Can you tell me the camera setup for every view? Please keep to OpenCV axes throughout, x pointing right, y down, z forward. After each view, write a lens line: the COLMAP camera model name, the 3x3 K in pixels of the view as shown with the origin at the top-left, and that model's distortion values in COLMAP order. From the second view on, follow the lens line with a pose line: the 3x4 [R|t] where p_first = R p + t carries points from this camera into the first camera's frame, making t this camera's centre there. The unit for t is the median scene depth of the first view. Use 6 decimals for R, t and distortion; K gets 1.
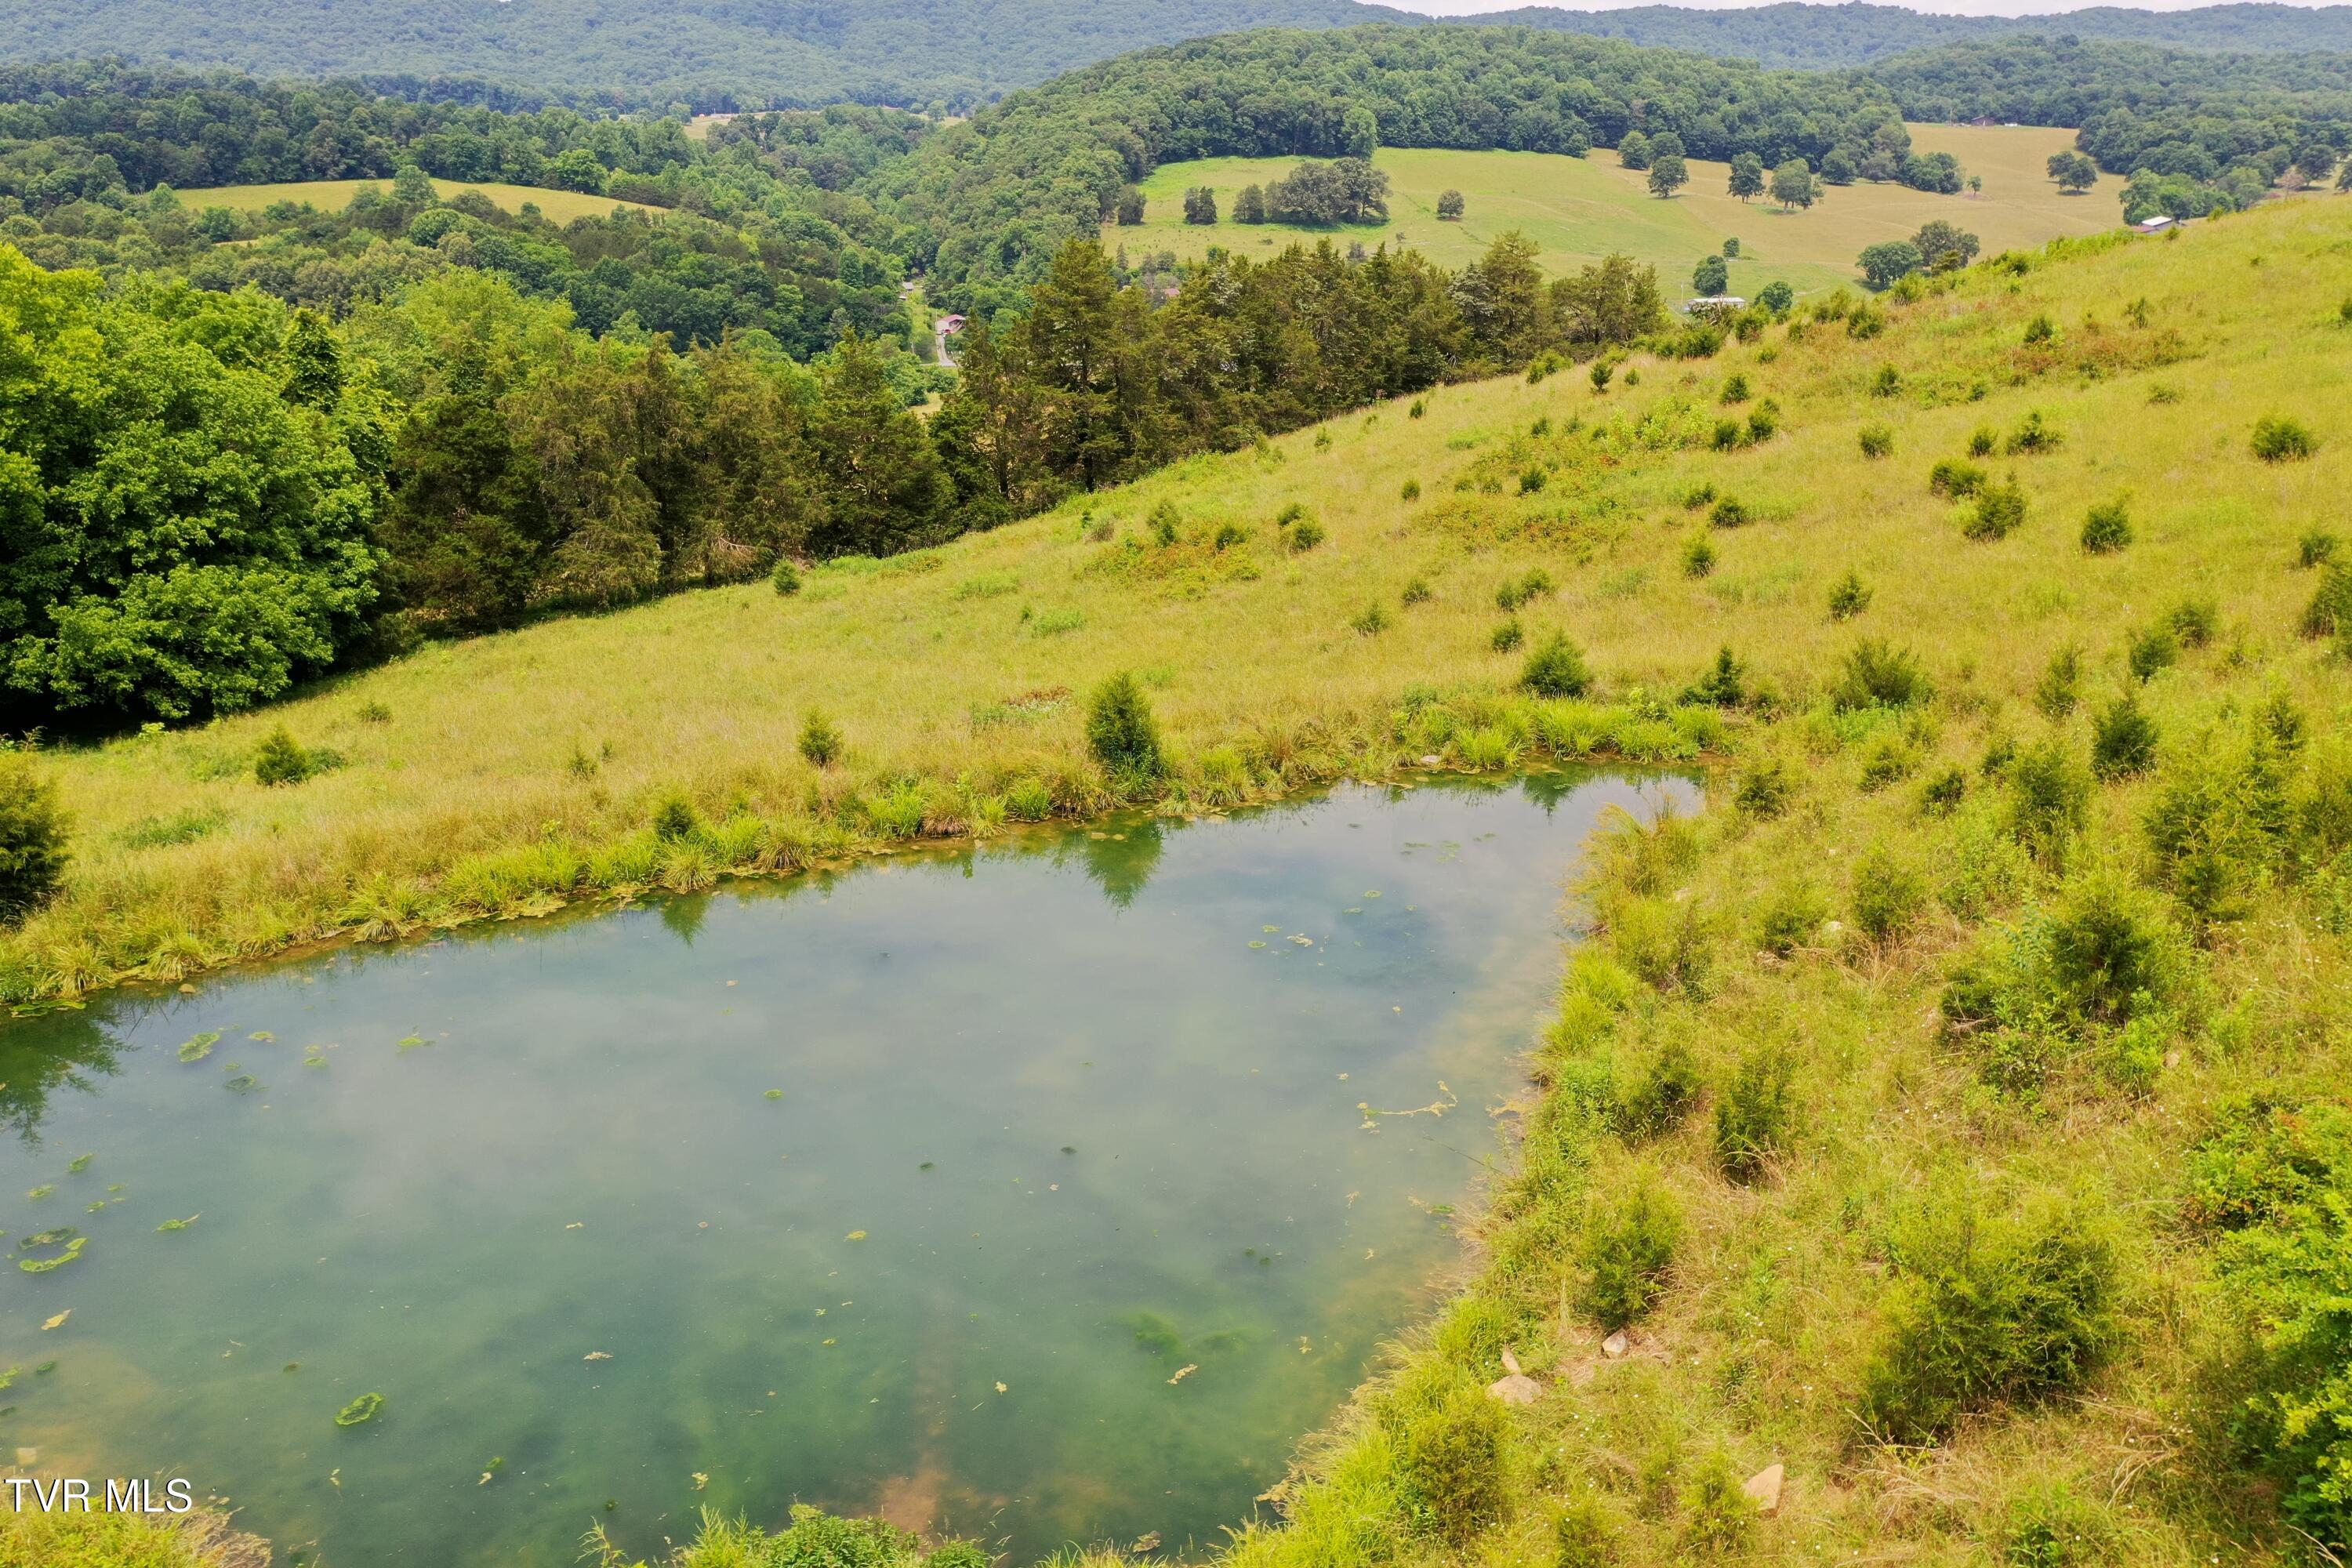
lens RADIAL K [[1868.9, 0, 1175.8], [0, 1868.9, 793.4], [0, 0, 1]] dist [0.005161, 0.002905]
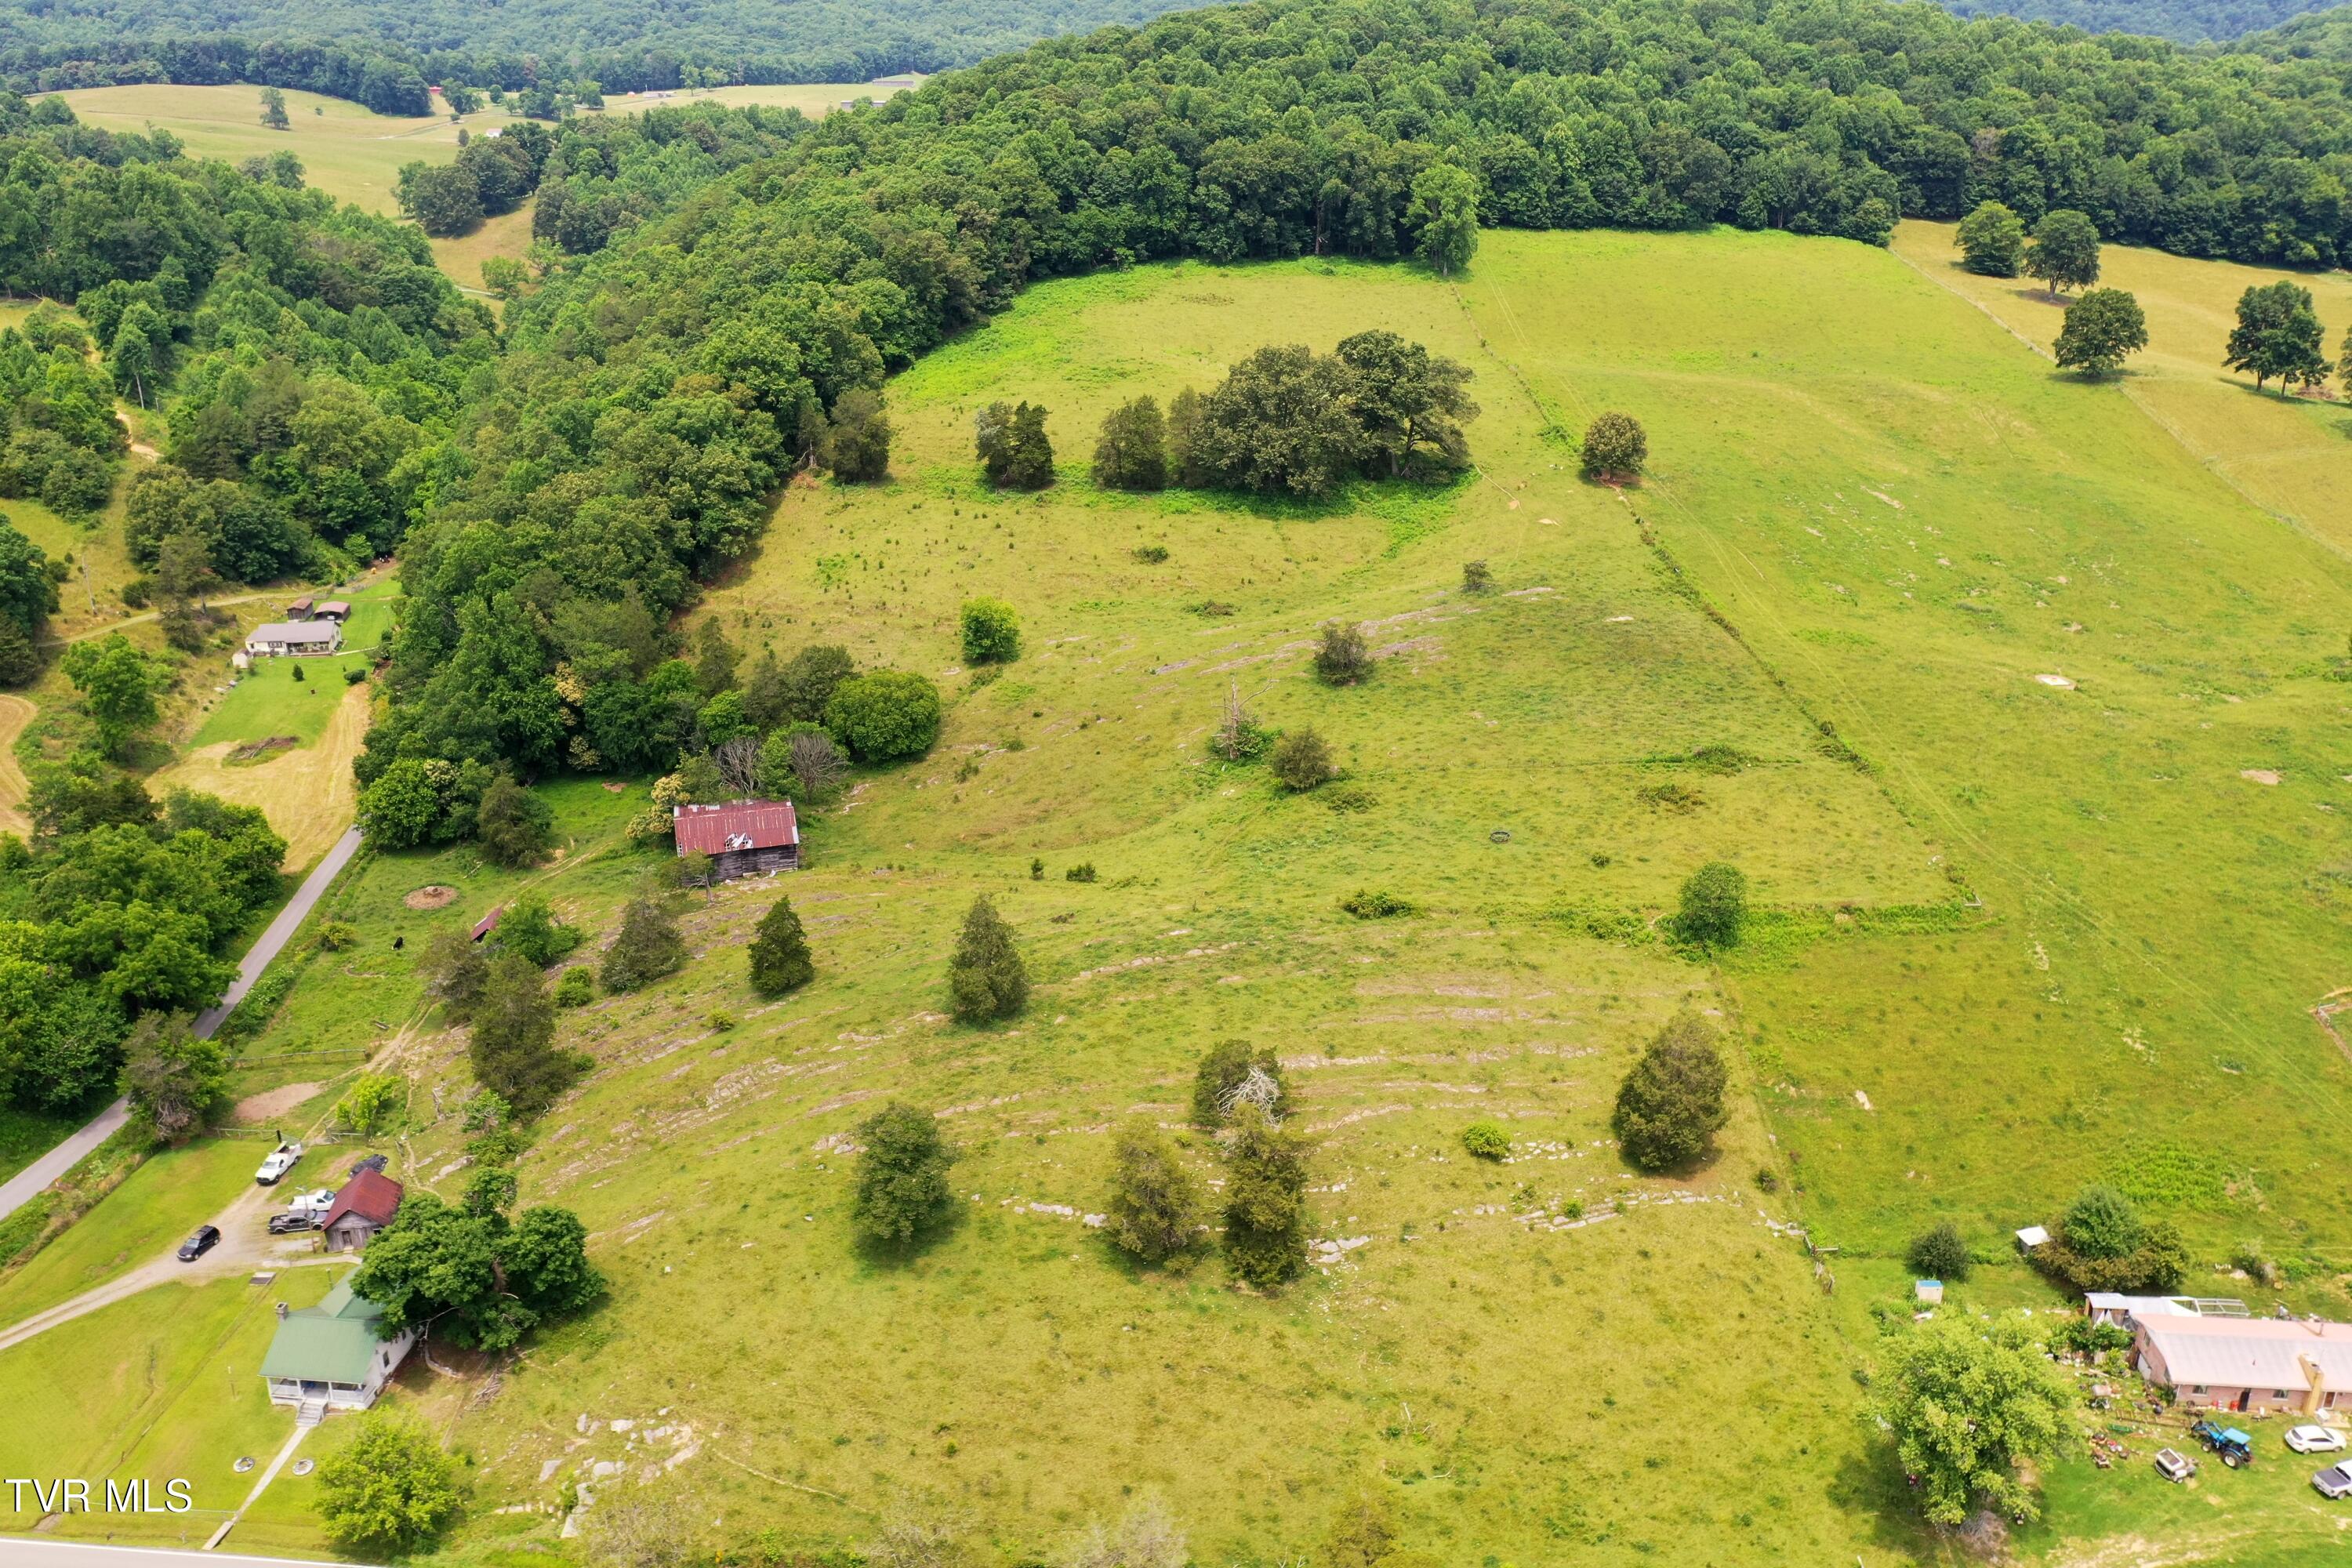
lens RADIAL K [[1874.4, 0, 1181.3], [0, 1874.4, 777.0], [0, 0, 1]] dist [0.008836, 0.001381]
pose [[0.995881, 0.034571, -0.083822, 0.071110], [-0.032661, 0.999177, 0.024042, -0.200185], [0.084584, -0.021206, 0.996191, 0.460906]]
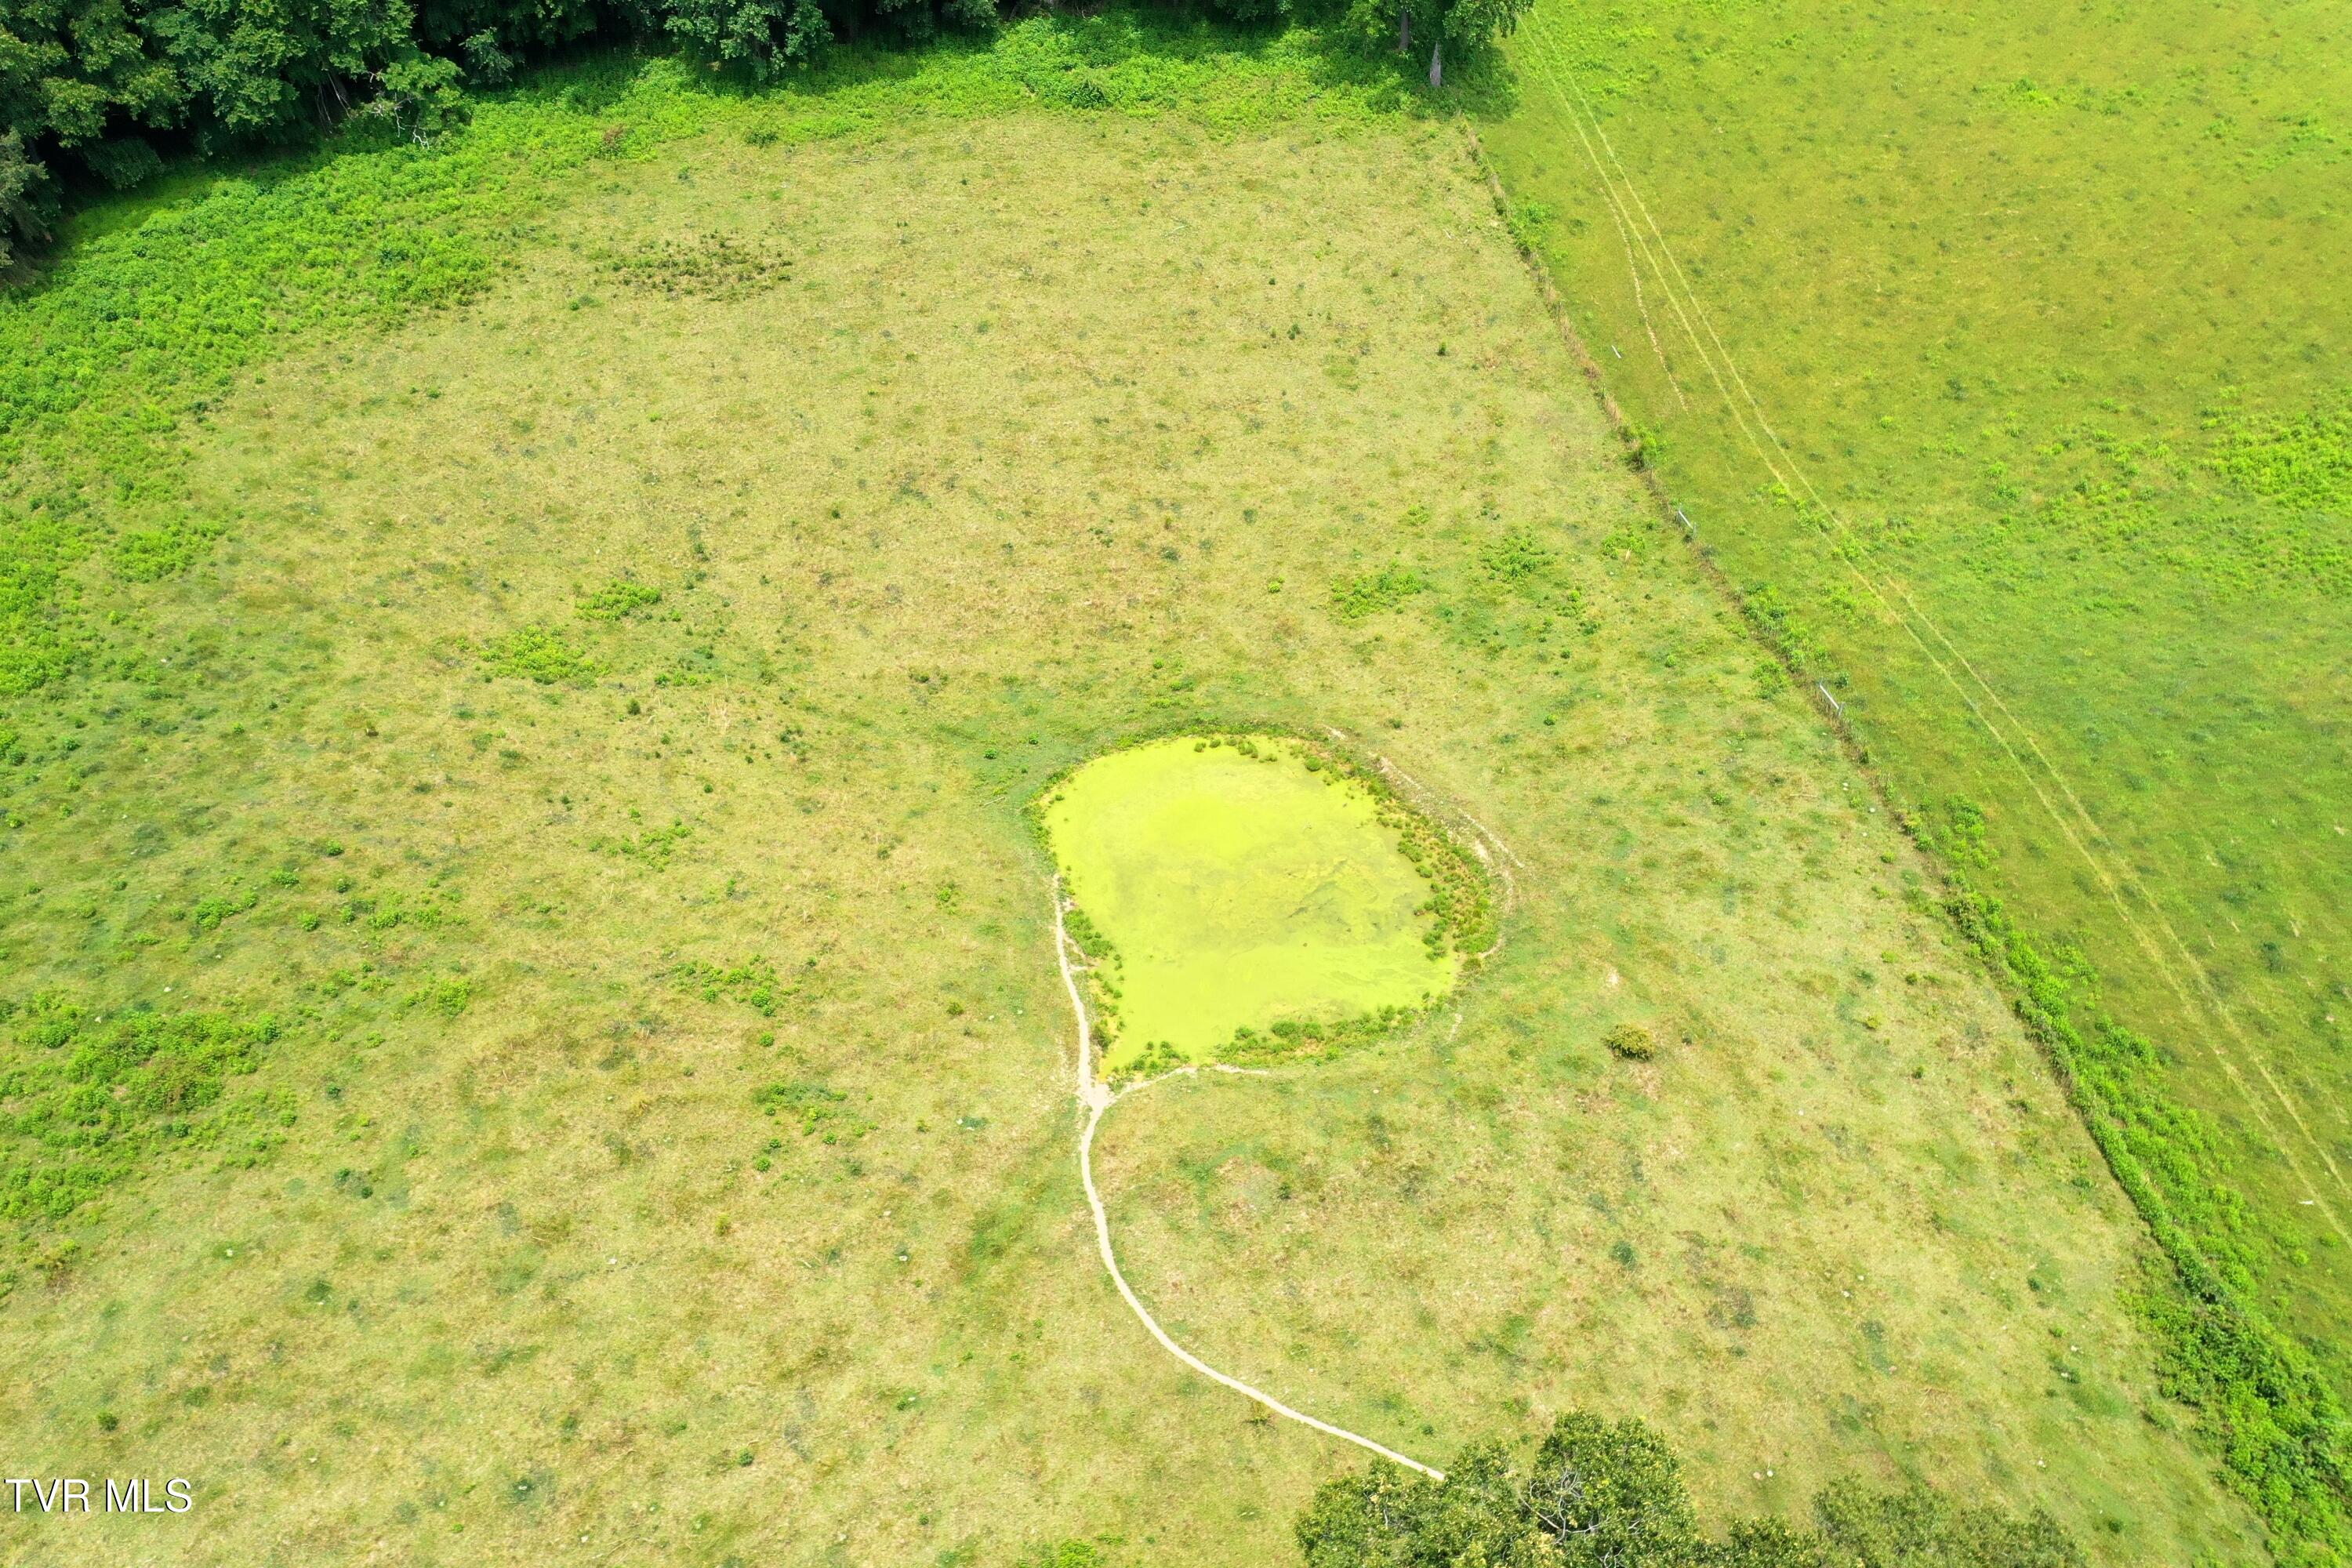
lens RADIAL K [[1858.2, 0, 1176.0], [0, 1858.2, 784.0], [0, 0, 1]] dist [0.007006, 0.003839]
pose [[0.999016, -0.027848, 0.034531, 0.064185], [0.015757, 0.950408, 0.310607, -0.311184], [-0.041469, -0.309757, 0.949911, 0.775087]]
